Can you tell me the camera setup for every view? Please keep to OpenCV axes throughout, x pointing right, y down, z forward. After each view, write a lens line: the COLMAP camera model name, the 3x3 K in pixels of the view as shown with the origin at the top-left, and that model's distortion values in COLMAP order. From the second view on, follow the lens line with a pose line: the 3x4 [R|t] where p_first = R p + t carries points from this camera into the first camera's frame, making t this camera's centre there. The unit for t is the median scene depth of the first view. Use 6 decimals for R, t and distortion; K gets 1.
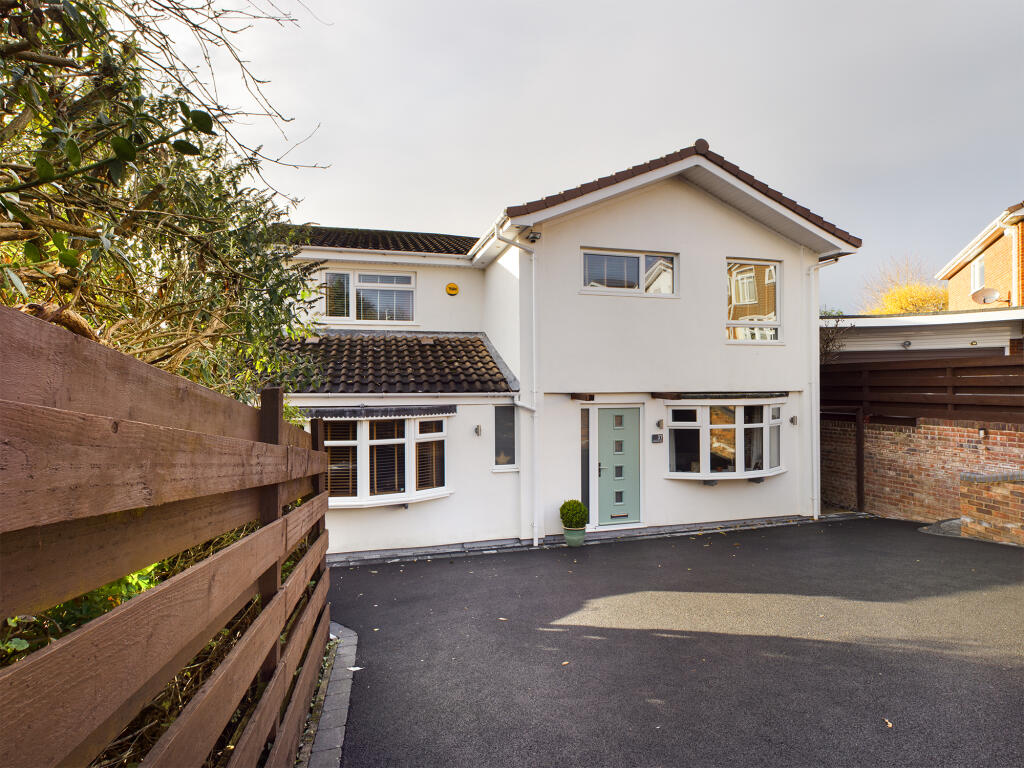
lens RADIAL K [[540.0, 0, 511.3], [0, 540.0, 381.3], [0, 0, 1]] dist [-0.000287, -0.000011]
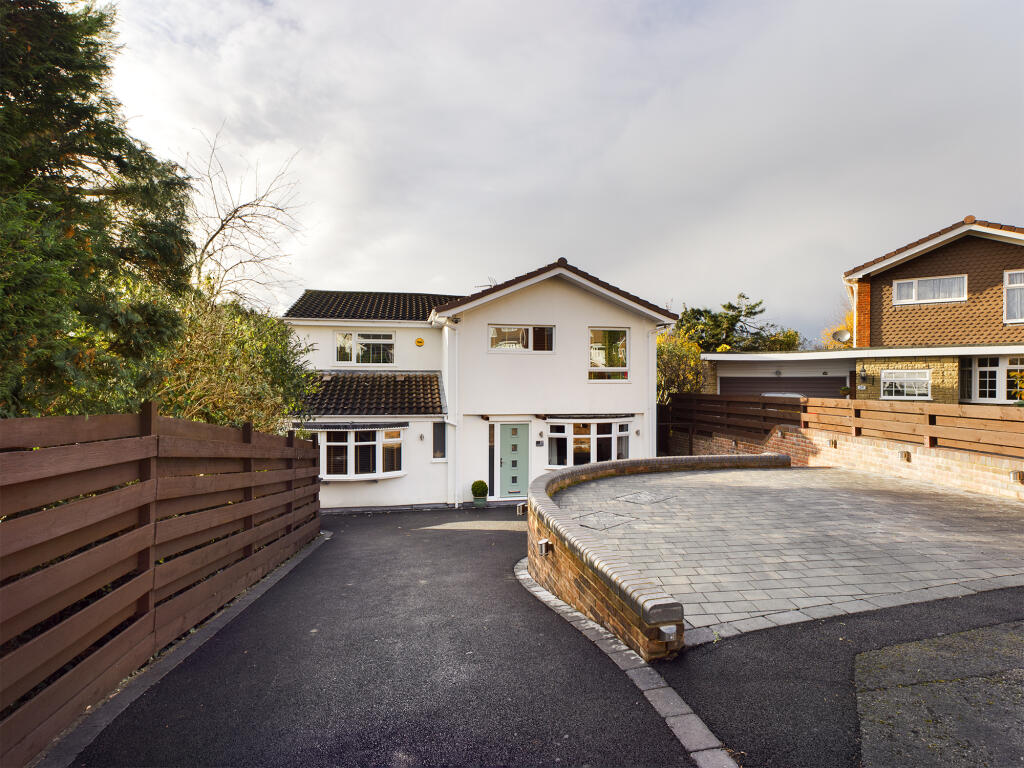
lens RADIAL K [[540.0, 0, 514.2], [0, 540.0, 387.5], [0, 0, 1]] dist [-0.000287, -0.000011]
pose [[0.997986, 0.007966, -0.062938, 0.311851], [-0.007114, 0.999880, 0.013757, -0.083479], [0.063040, -0.013282, 0.997923, -0.609663]]
